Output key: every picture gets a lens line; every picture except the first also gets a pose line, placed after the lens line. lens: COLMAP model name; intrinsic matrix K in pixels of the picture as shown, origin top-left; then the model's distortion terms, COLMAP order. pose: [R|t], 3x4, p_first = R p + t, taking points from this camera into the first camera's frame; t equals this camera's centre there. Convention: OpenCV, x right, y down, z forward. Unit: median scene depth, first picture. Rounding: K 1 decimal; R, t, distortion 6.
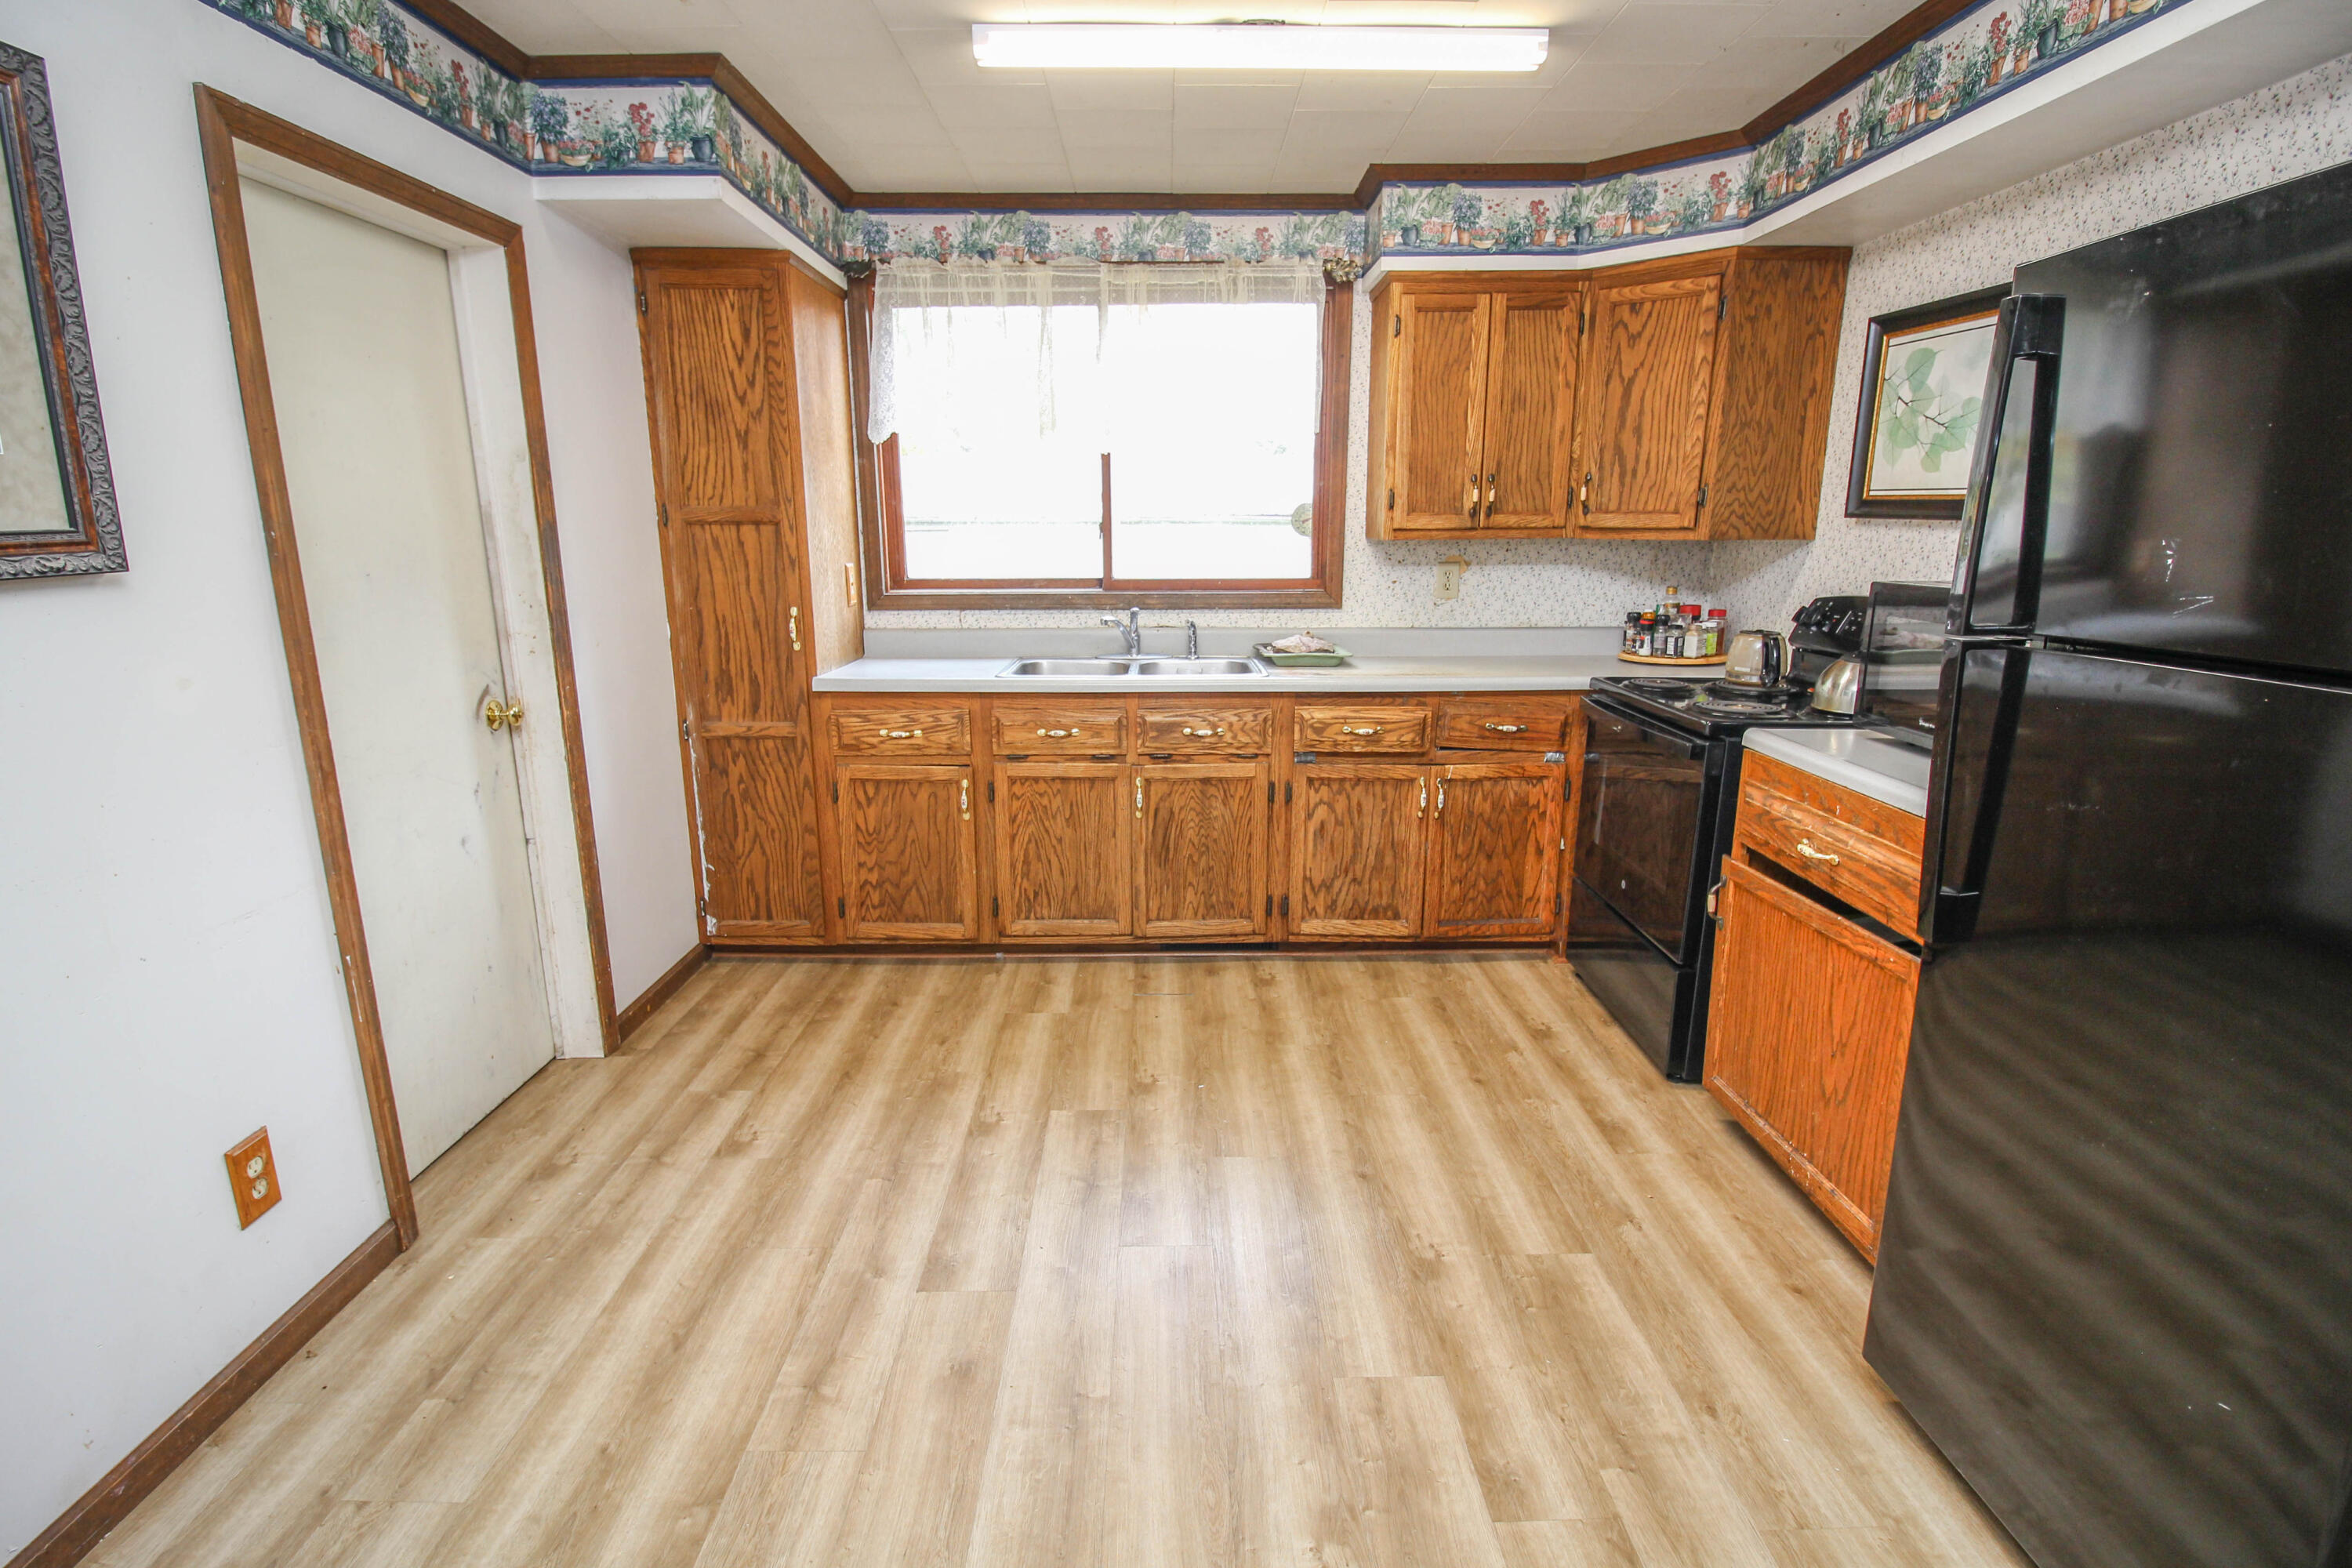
lens RADIAL K [[1126.2, 0, 1176.0], [0, 1126.2, 784.0], [0, 0, 1]] dist [0.015550, -0.020572]
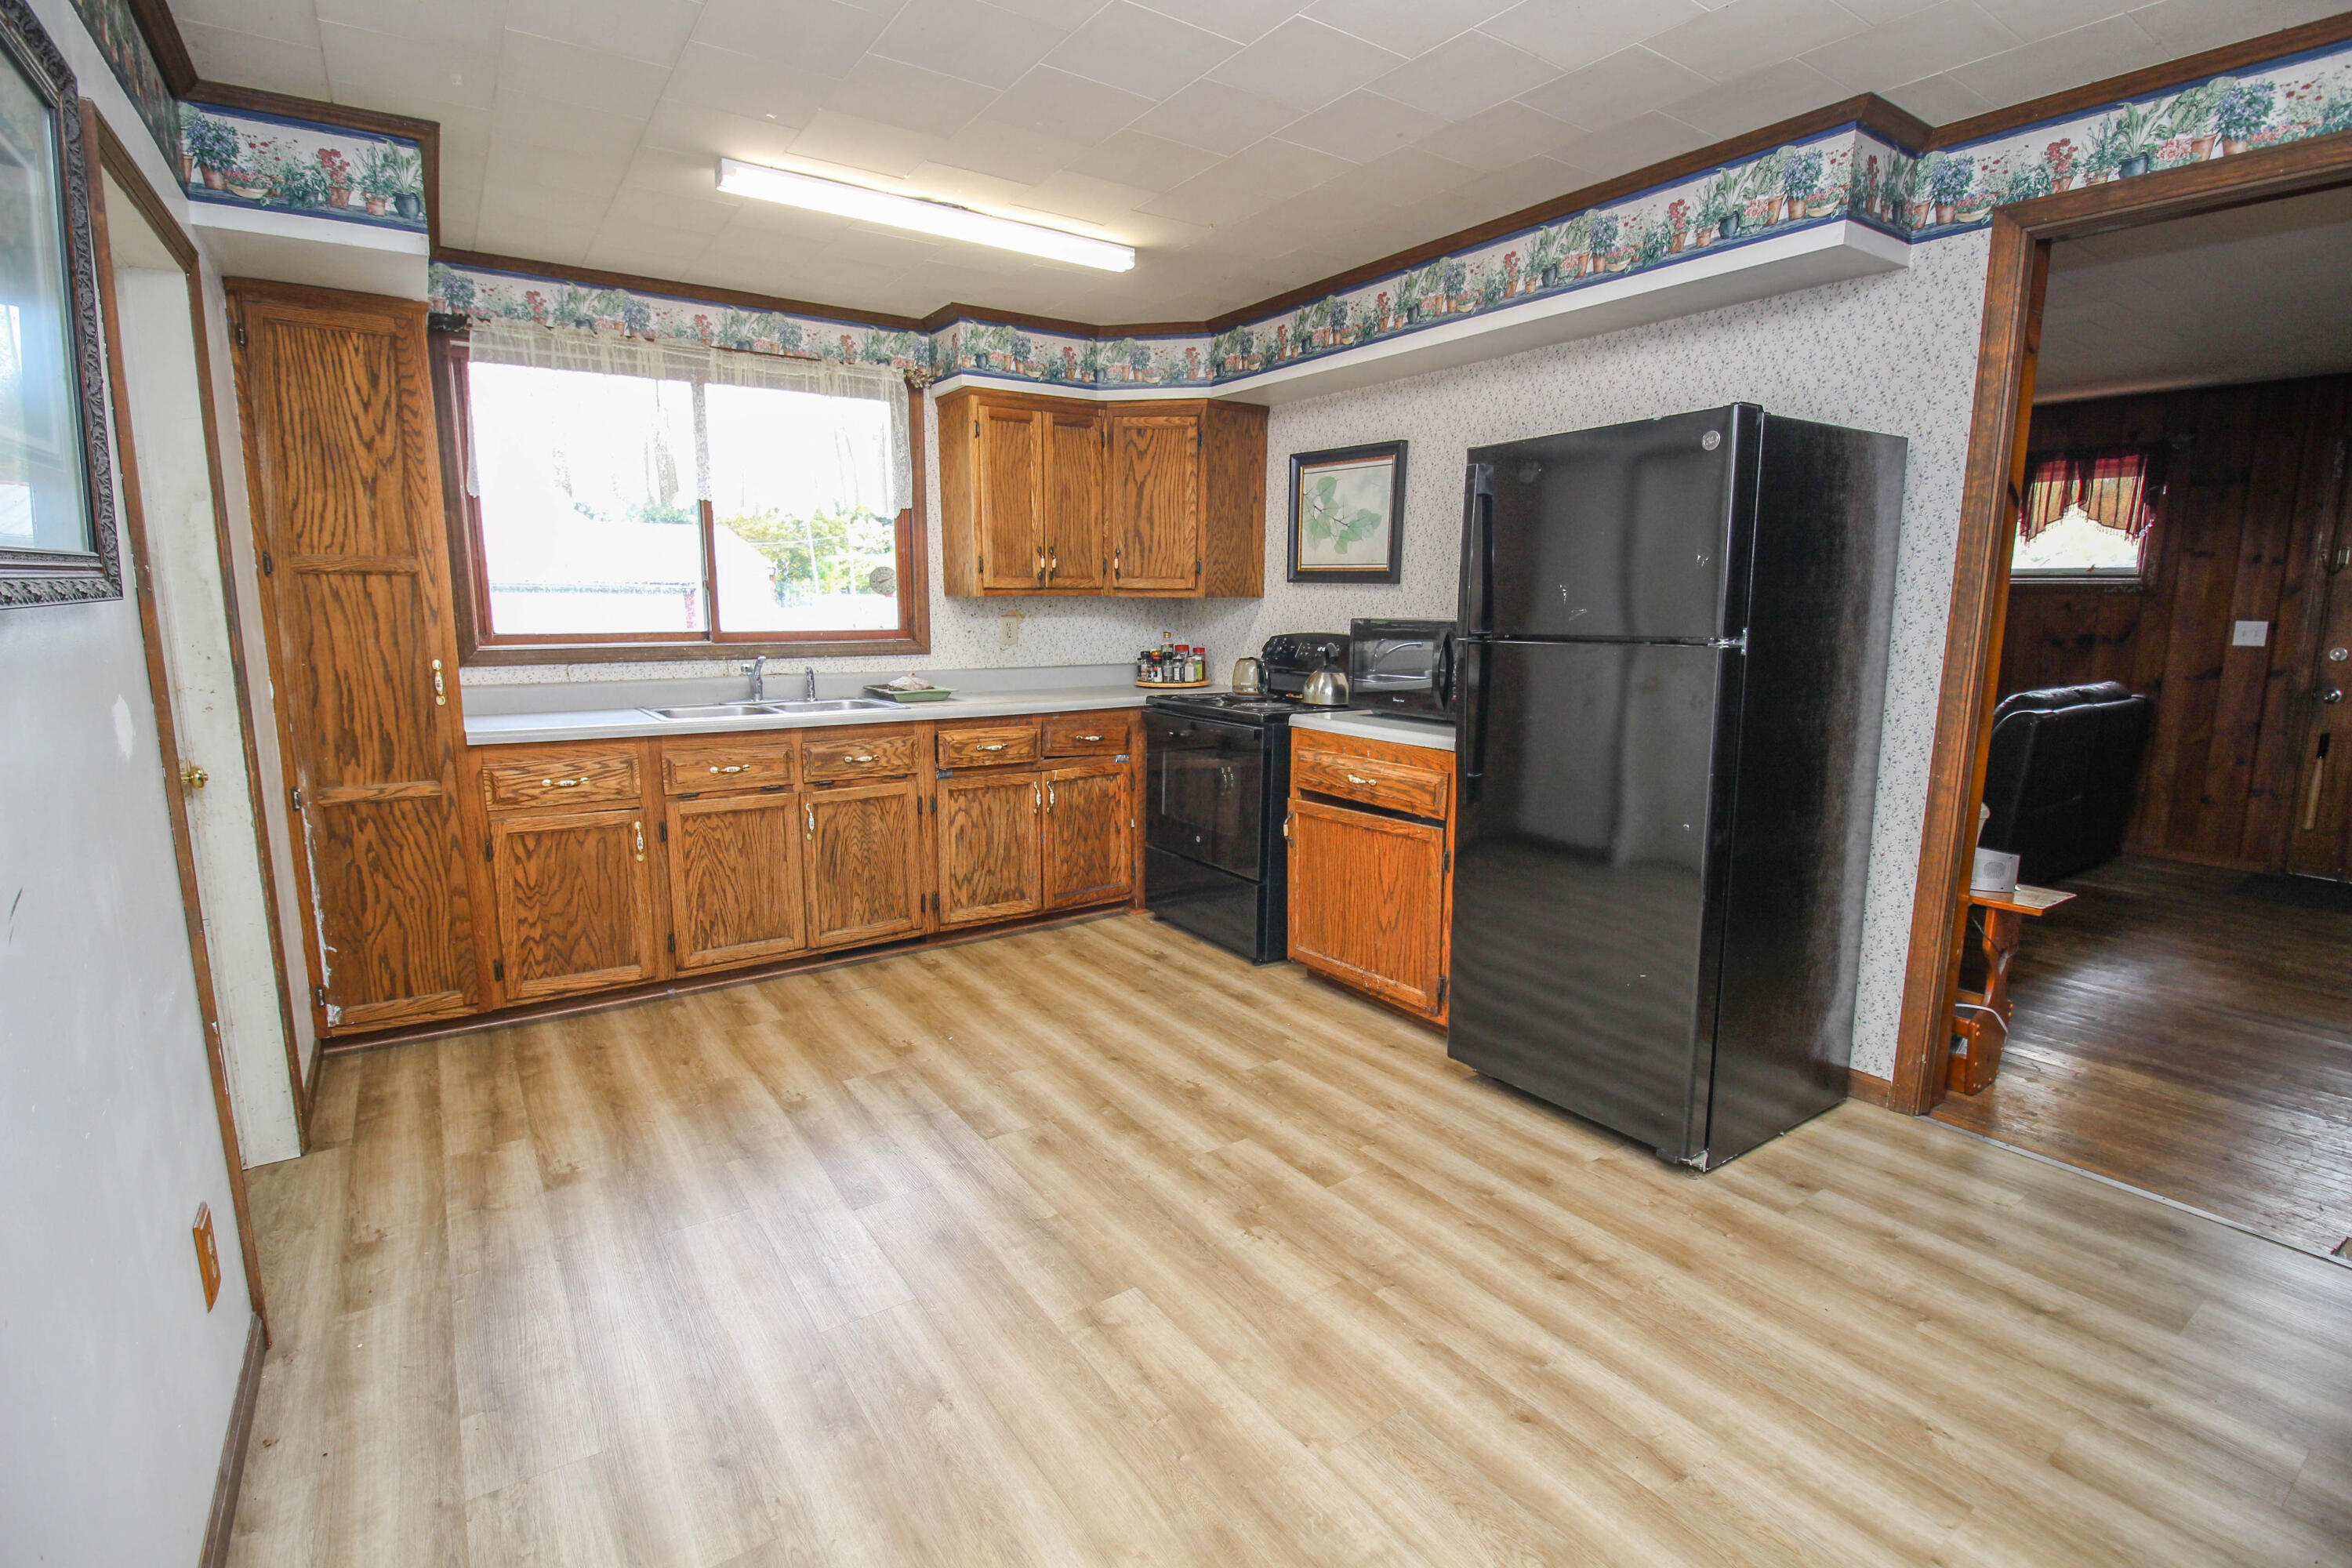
lens RADIAL K [[1096.1, 0, 1168.1], [0, 1096.1, 776.0], [0, 0, 1]] dist [0.015939, -0.017135]
pose [[0.835005, -0.083158, 0.543922, -0.327509], [0.118286, 0.992531, -0.029843, 0.042349], [-0.537377, 0.089258, 0.838605, -0.112946]]
